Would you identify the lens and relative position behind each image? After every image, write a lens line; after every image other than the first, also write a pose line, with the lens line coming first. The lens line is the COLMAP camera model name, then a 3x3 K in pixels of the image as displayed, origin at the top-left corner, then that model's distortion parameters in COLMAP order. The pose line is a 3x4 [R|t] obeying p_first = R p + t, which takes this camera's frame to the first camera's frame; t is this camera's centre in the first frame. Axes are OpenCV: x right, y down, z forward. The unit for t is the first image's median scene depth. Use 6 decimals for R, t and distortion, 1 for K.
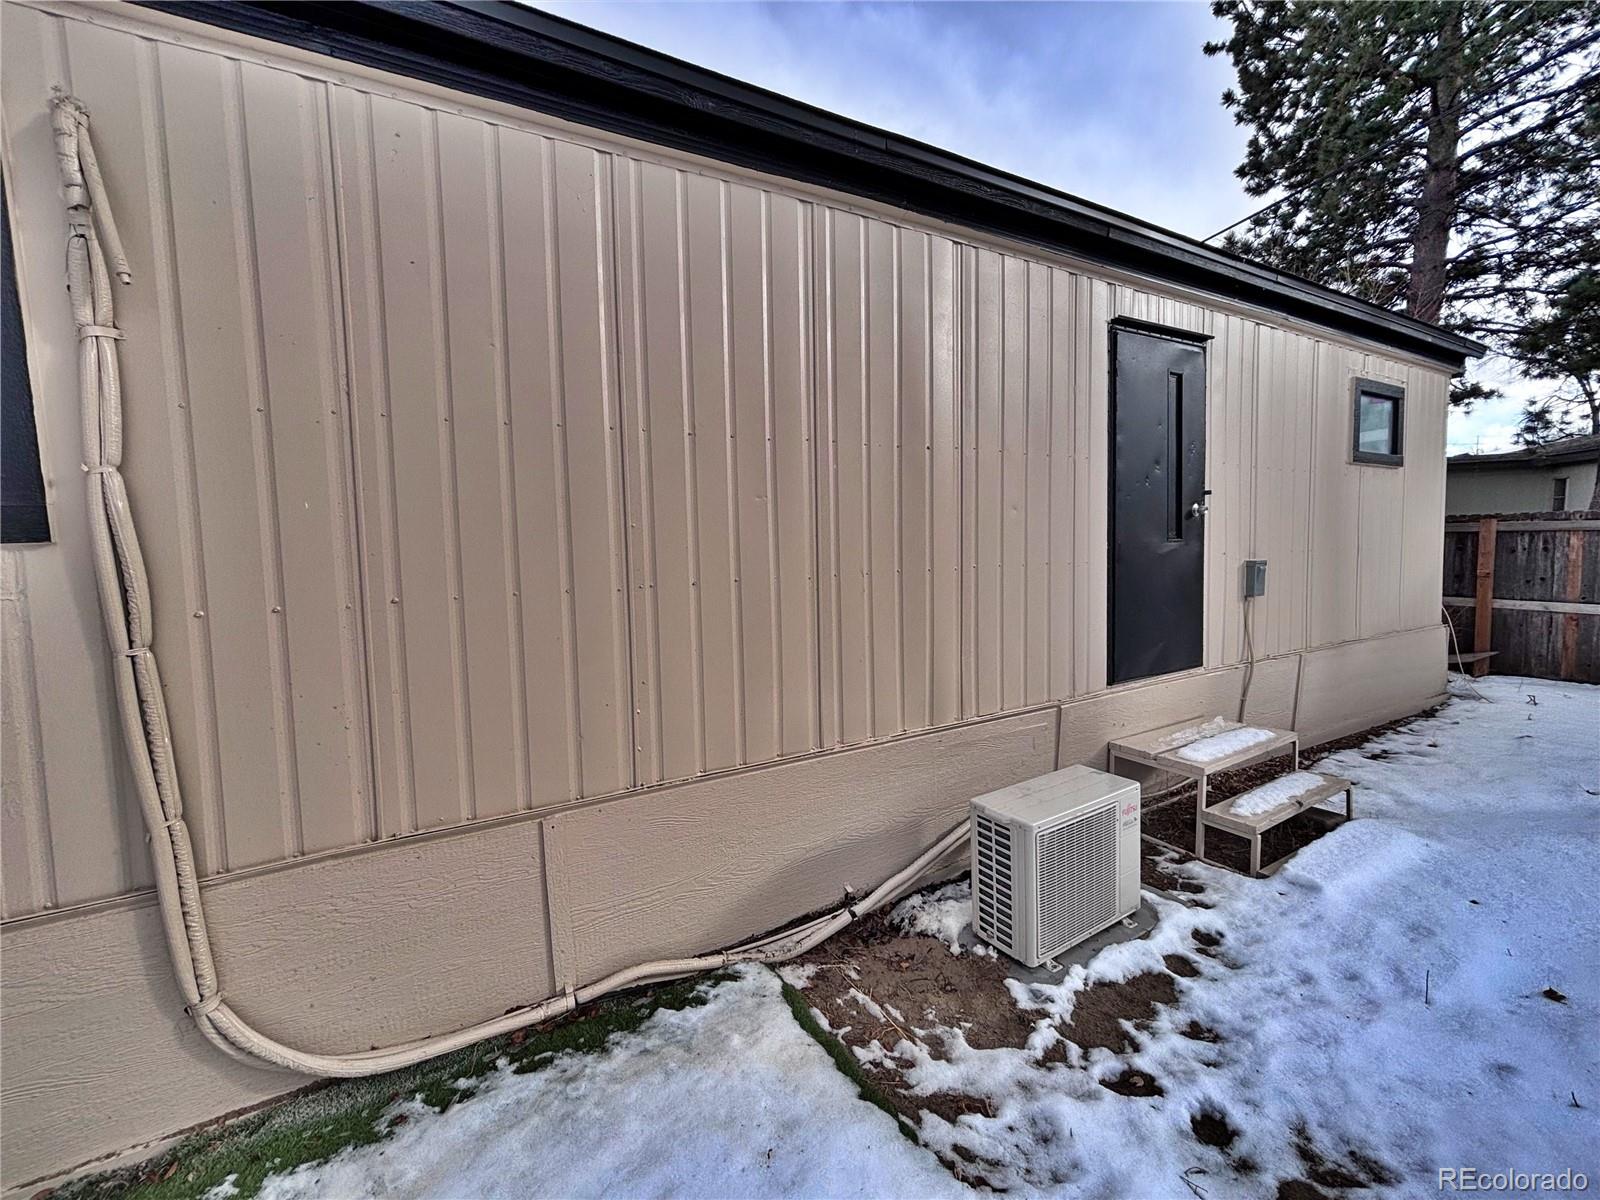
lens RADIAL K [[639.0, 0, 800.0], [0, 639.0, 600.0], [0, 0, 1]] dist [-0.028541, 0.011813]
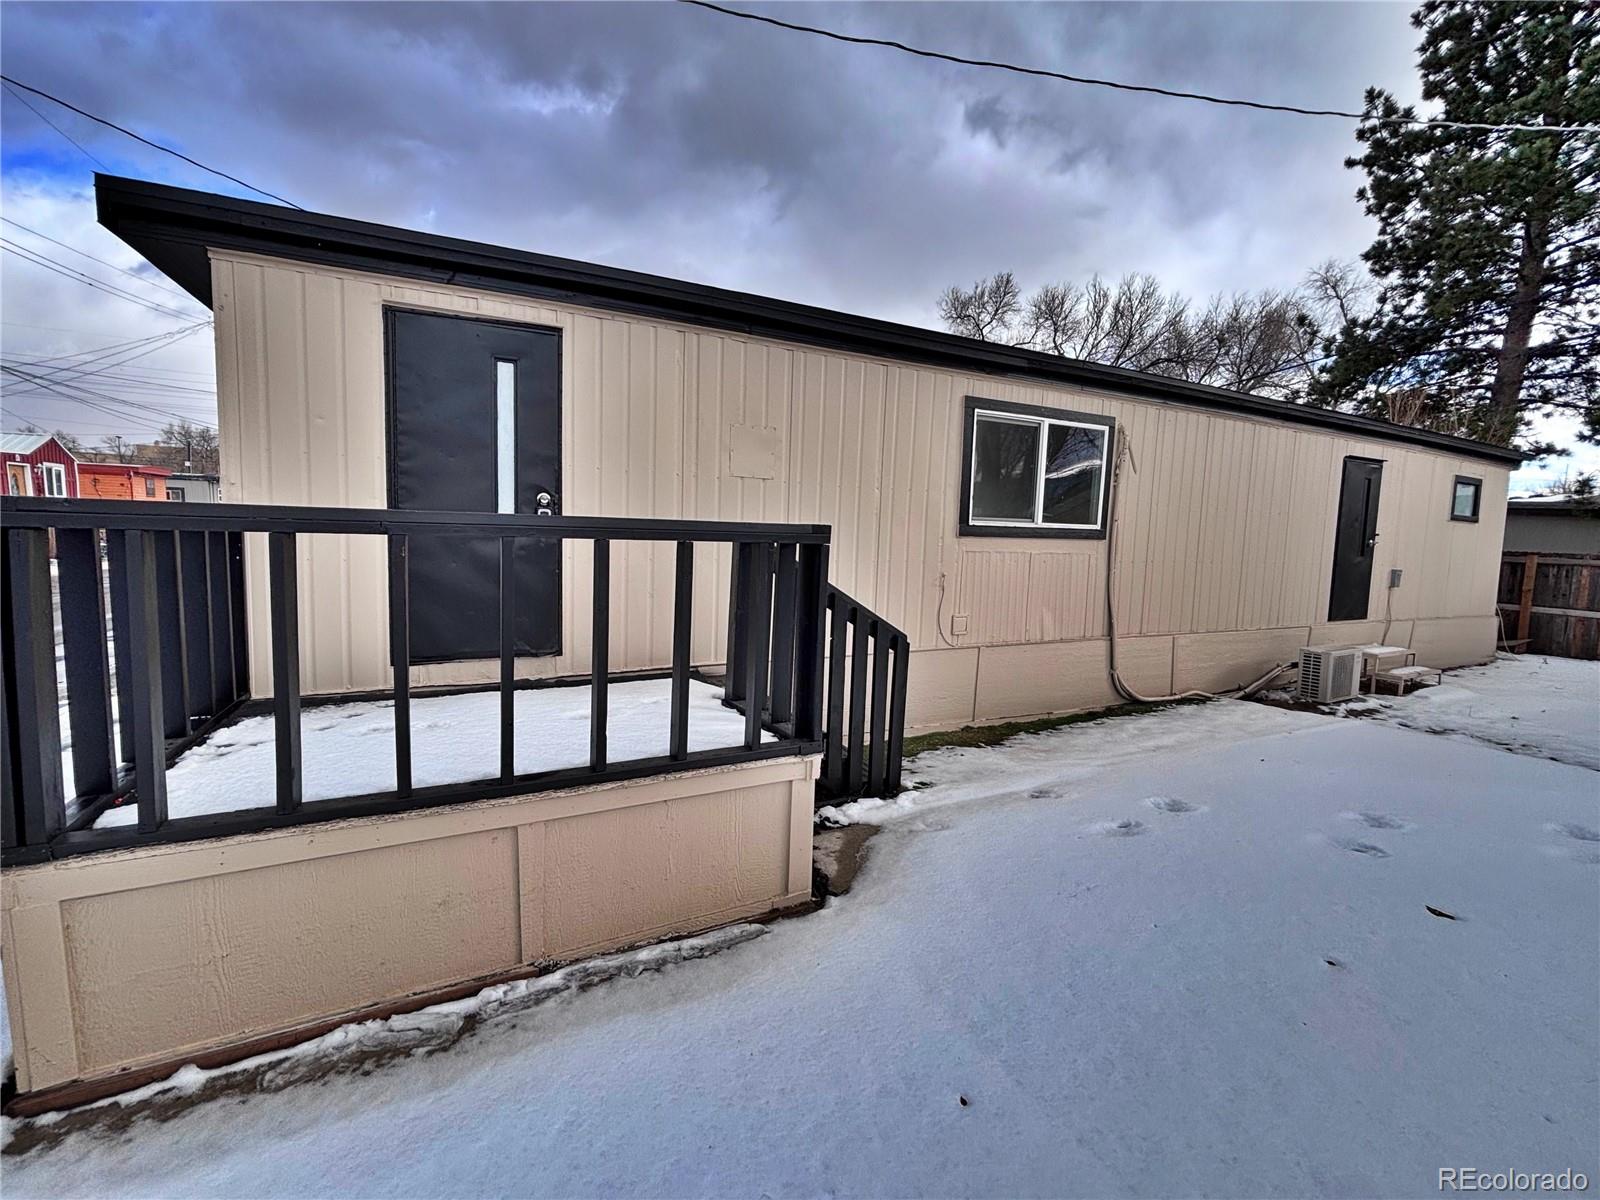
lens RADIAL K [[670.4, 0, 794.1], [0, 670.4, 594.8], [0, 0, 1]] dist [-0.001404, 0.002004]
pose [[0.997292, 0.068016, -0.027955, -0.732862], [-0.067701, 0.997633, 0.012052, 0.079339], [0.028709, -0.010127, 0.999537, -0.773874]]
